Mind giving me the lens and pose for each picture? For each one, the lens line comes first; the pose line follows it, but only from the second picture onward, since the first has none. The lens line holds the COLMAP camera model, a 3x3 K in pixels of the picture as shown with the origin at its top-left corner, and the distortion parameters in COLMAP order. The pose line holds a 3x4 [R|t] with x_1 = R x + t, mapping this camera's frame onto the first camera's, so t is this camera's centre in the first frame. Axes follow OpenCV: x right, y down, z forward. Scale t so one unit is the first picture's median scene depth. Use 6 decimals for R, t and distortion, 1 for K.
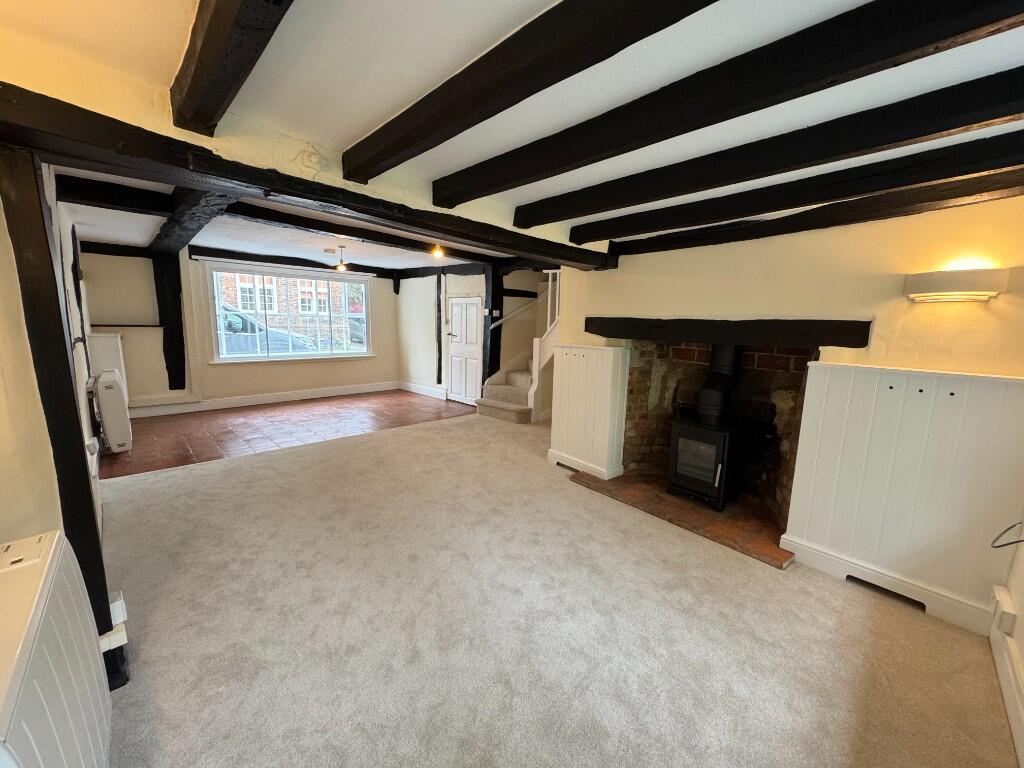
lens RADIAL K [[409.5, 0, 512.0], [0, 409.5, 384.0], [0, 0, 1]] dist [-0.000554, -0.000446]
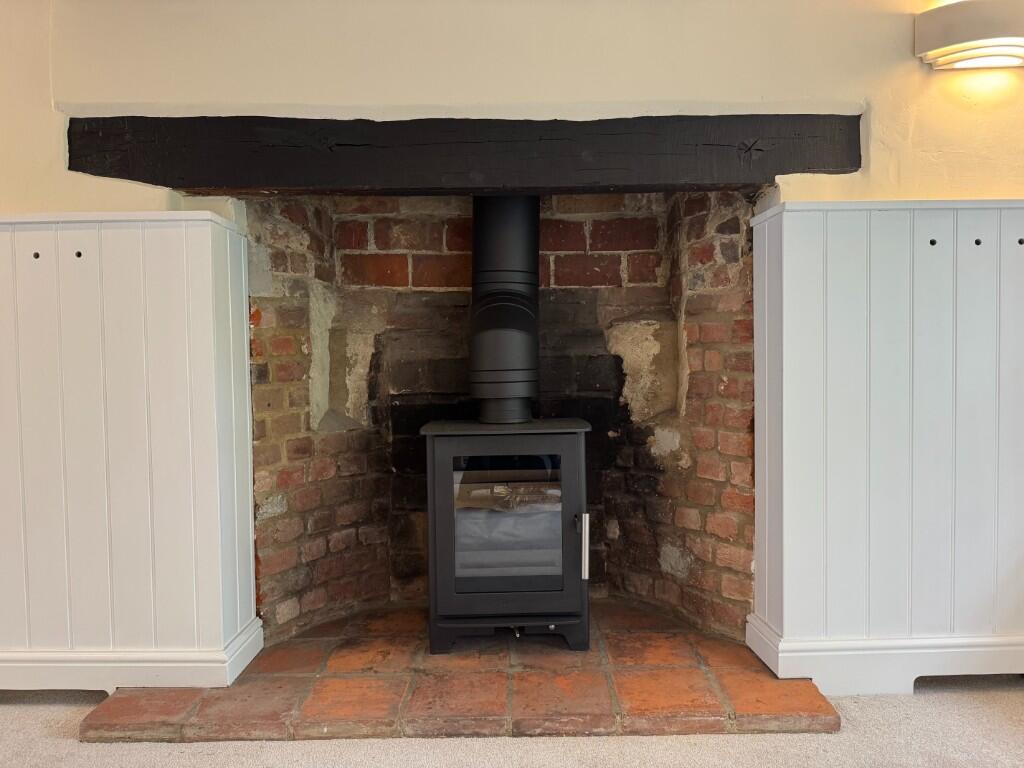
lens RADIAL K [[709.0, 0, 512.0], [0, 709.0, 384.0], [0, 0, 1]] dist [0.005657, -0.005175]
pose [[0.626229, -0.051218, 0.777955, -0.015529], [0.146225, 0.987848, -0.052670, 0.084289], [-0.765803, 0.146740, 0.626109, 0.513076]]
